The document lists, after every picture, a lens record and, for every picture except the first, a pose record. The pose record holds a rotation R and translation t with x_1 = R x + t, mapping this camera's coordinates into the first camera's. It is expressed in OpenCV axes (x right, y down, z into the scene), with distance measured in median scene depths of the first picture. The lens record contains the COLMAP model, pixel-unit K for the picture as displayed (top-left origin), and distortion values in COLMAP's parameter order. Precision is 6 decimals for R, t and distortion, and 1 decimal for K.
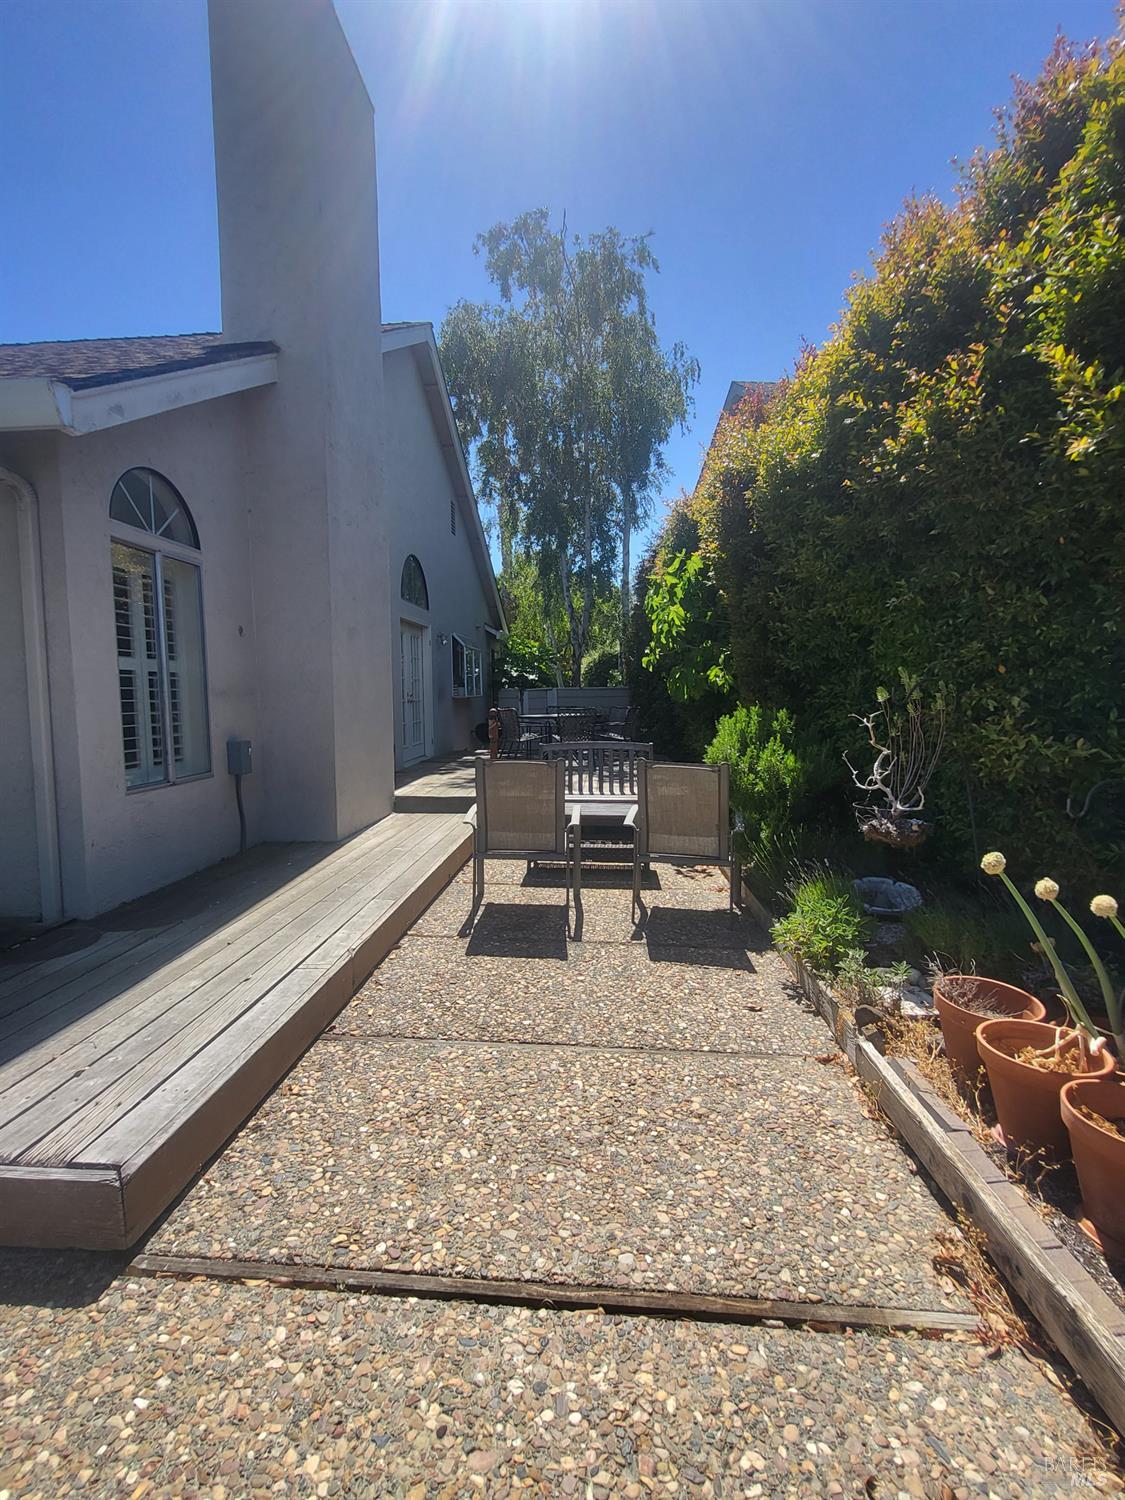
lens RADIAL K [[675.8, 0, 564.4], [0, 675.8, 736.4], [0, 0, 1]] dist [-0.000980, -0.000986]
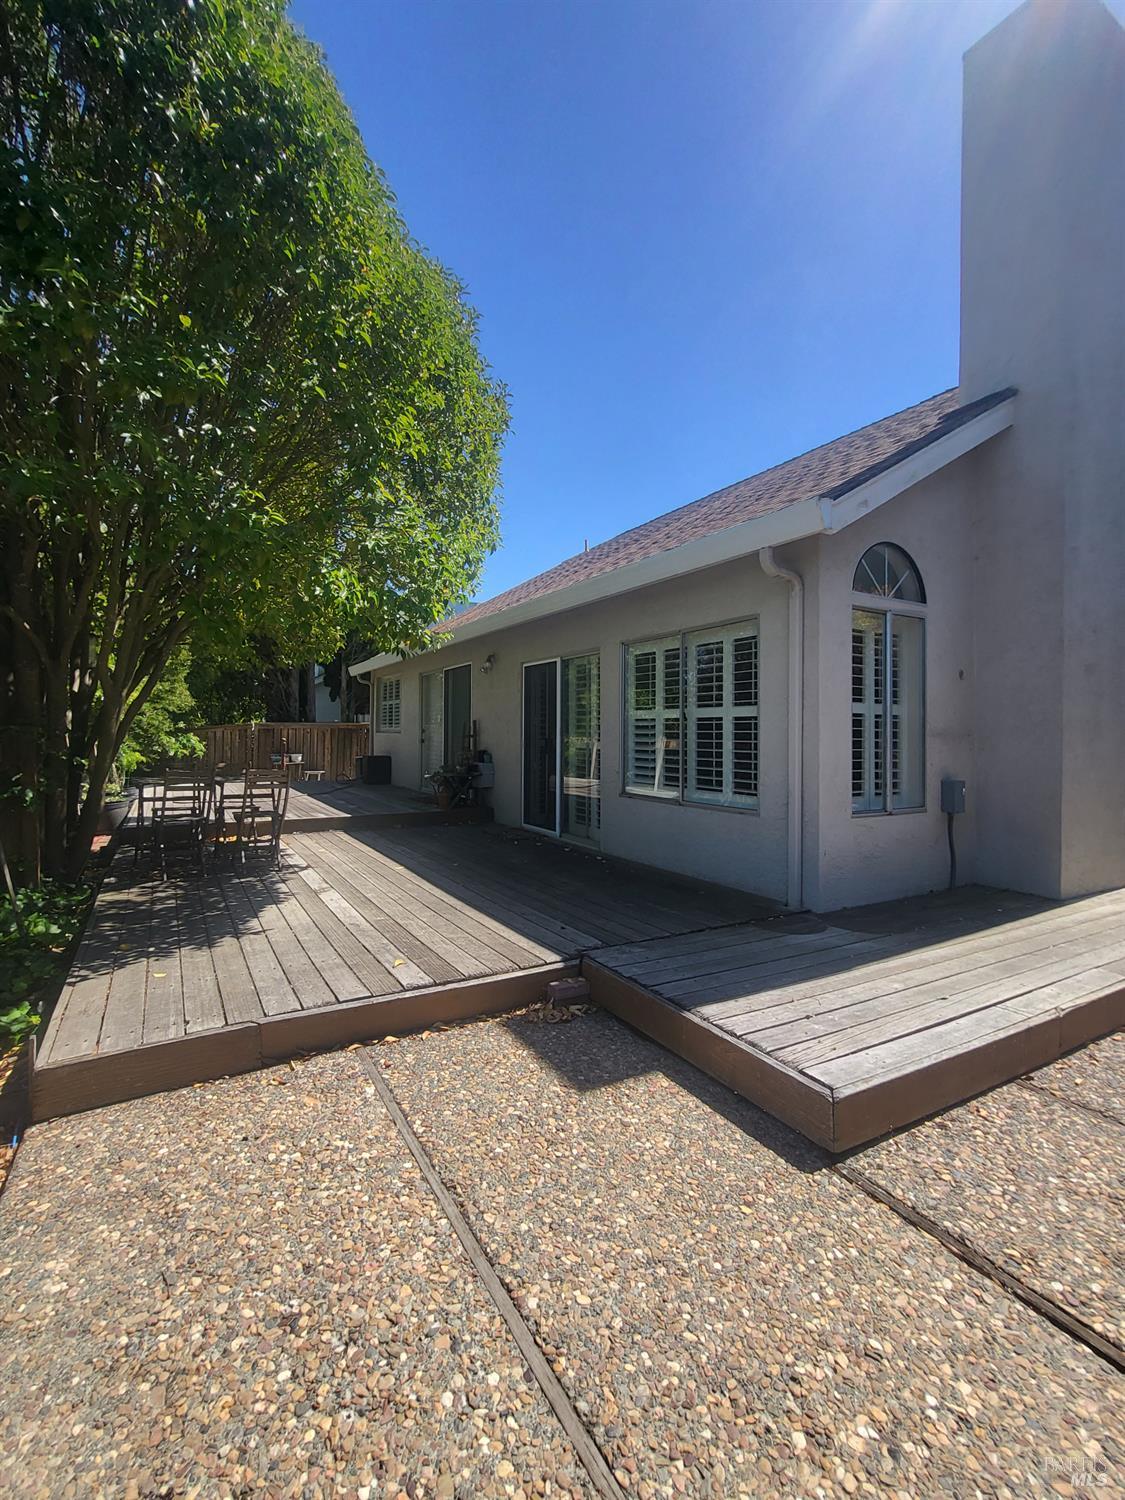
lens RADIAL K [[675.8, 0, 561.3], [0, 675.8, 735.0], [0, 0, 1]] dist [-0.000980, -0.000986]
pose [[0.553014, 0.019548, -0.832943, 0.091851], [-0.069080, 0.997358, -0.022457, 0.004324], [0.830304, 0.069958, 0.552903, -0.150175]]
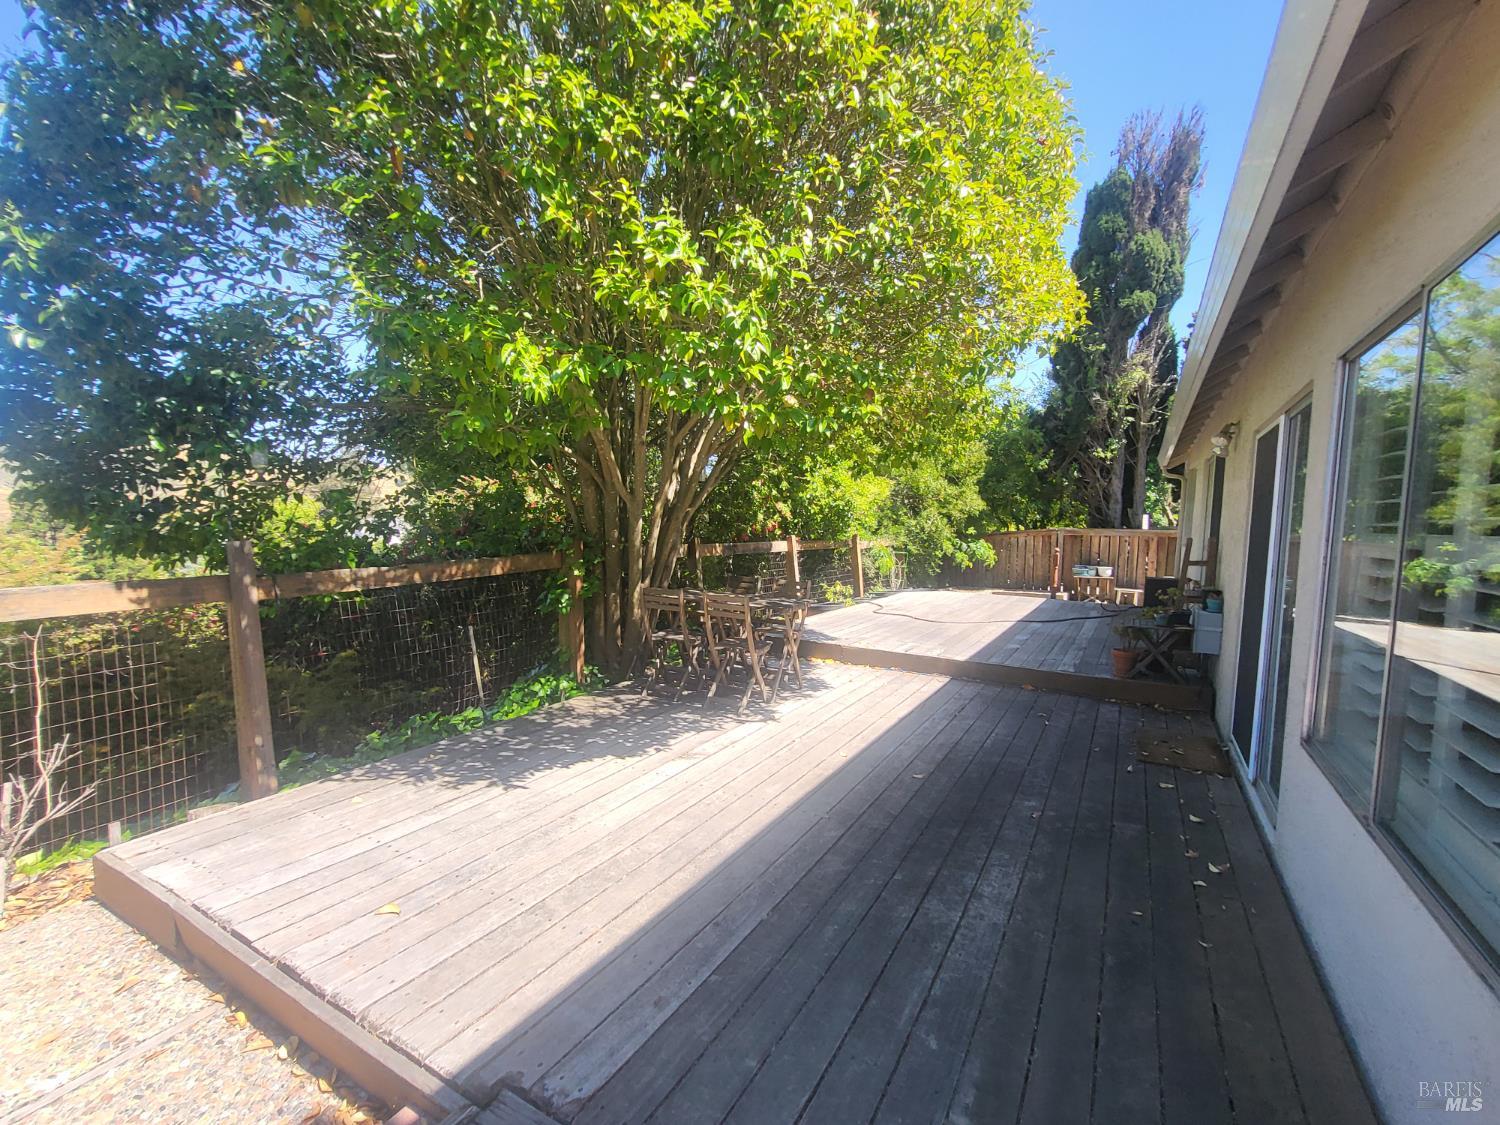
lens RADIAL K [[675.8, 0, 734.1], [0, 675.8, 568.5], [0, 0, 1]] dist [-0.000980, -0.000986]
pose [[-0.448760, 0.065536, -0.891246, -0.609762], [-0.079614, 0.990410, 0.112915, -0.147809], [0.890099, 0.121627, -0.439239, 1.095684]]
